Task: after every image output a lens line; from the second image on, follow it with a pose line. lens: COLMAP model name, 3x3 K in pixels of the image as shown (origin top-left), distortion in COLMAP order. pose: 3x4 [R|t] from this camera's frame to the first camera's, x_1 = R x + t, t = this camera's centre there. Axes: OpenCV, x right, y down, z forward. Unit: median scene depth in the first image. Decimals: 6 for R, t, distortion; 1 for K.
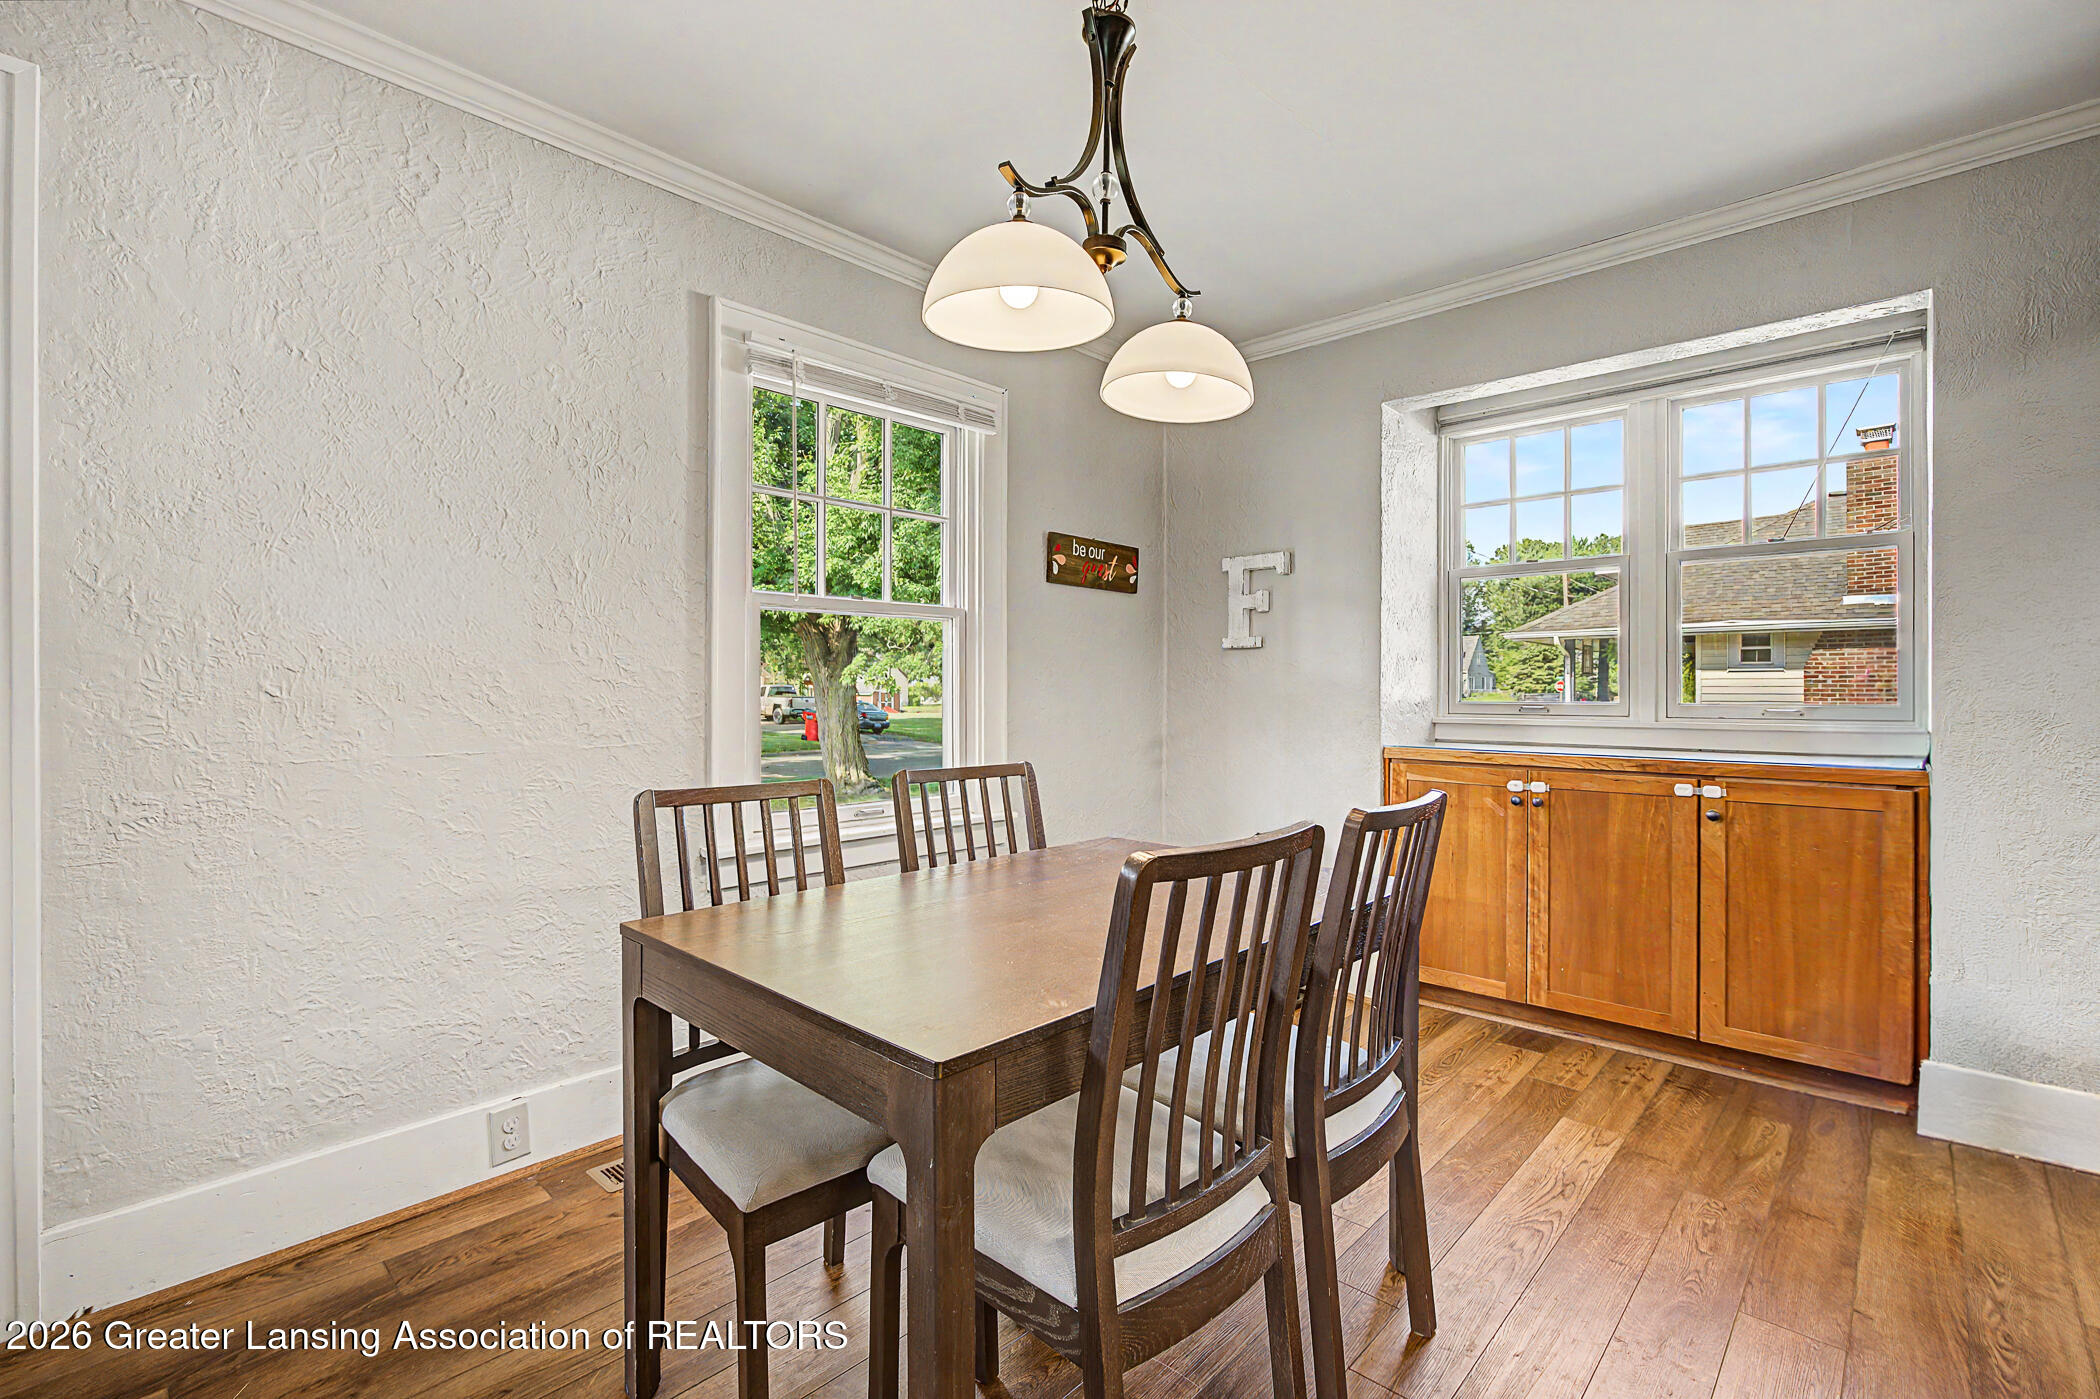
lens RADIAL K [[971.3, 0, 1086.4], [0, 971.3, 686.1], [0, 0, 1]] dist [-0.009807, 0.005646]
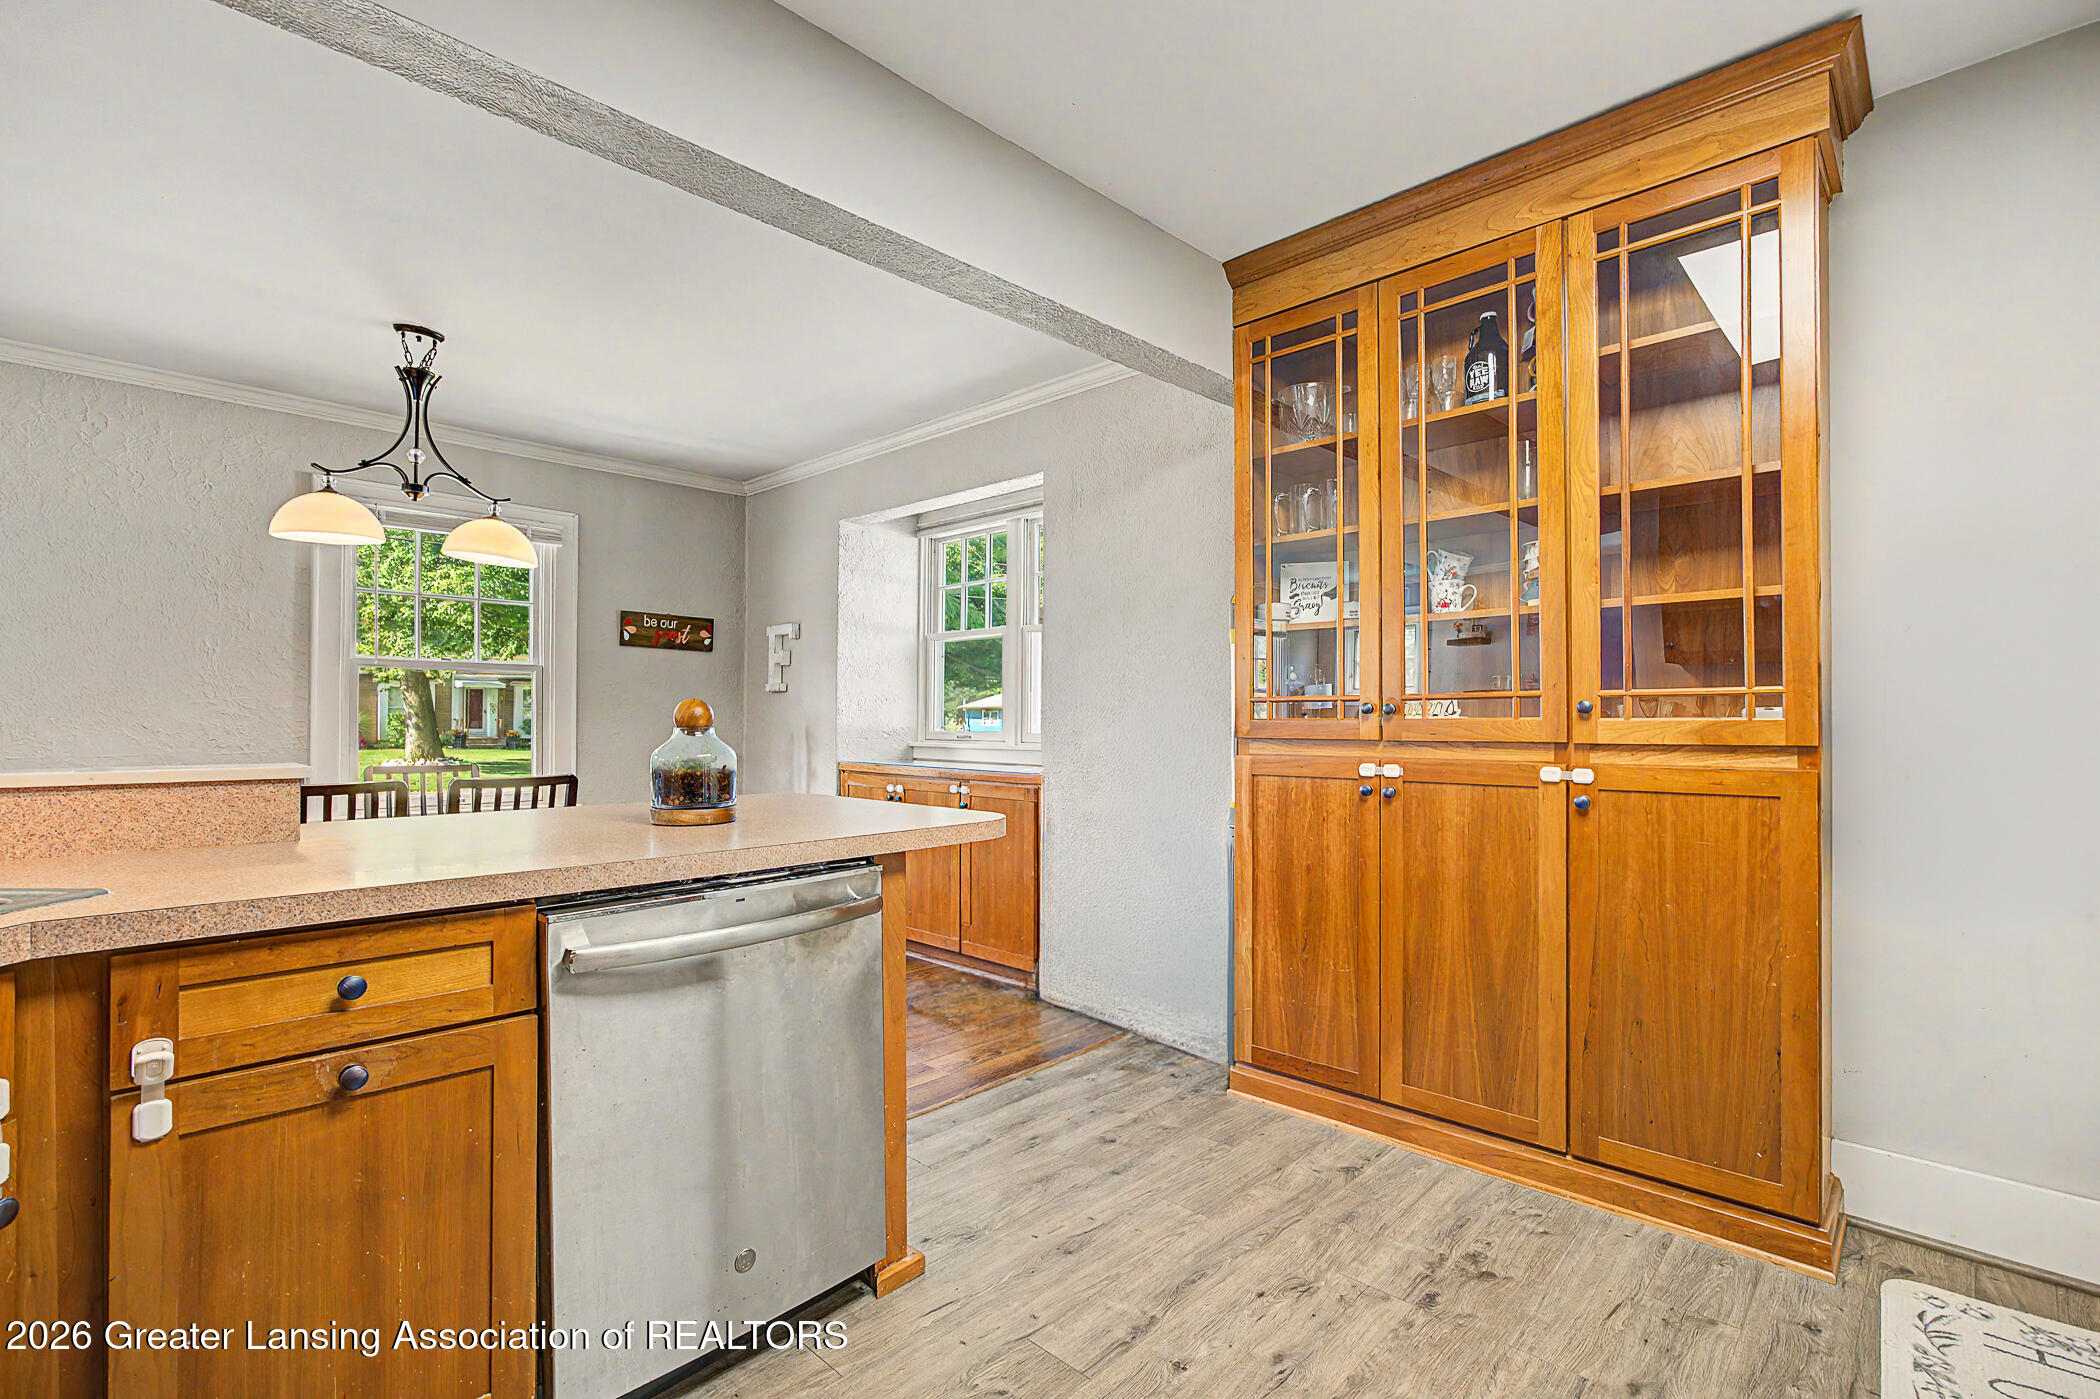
lens RADIAL K [[971.3, 0, 1067.7], [0, 971.3, 707.4], [0, 0, 1]] dist [-0.009807, 0.005646]
pose [[0.999673, 0.003903, -0.025269, 0.635977], [-0.004103, 0.999961, -0.007883, -0.007436], [0.025237, 0.007984, 0.999650, -0.396479]]
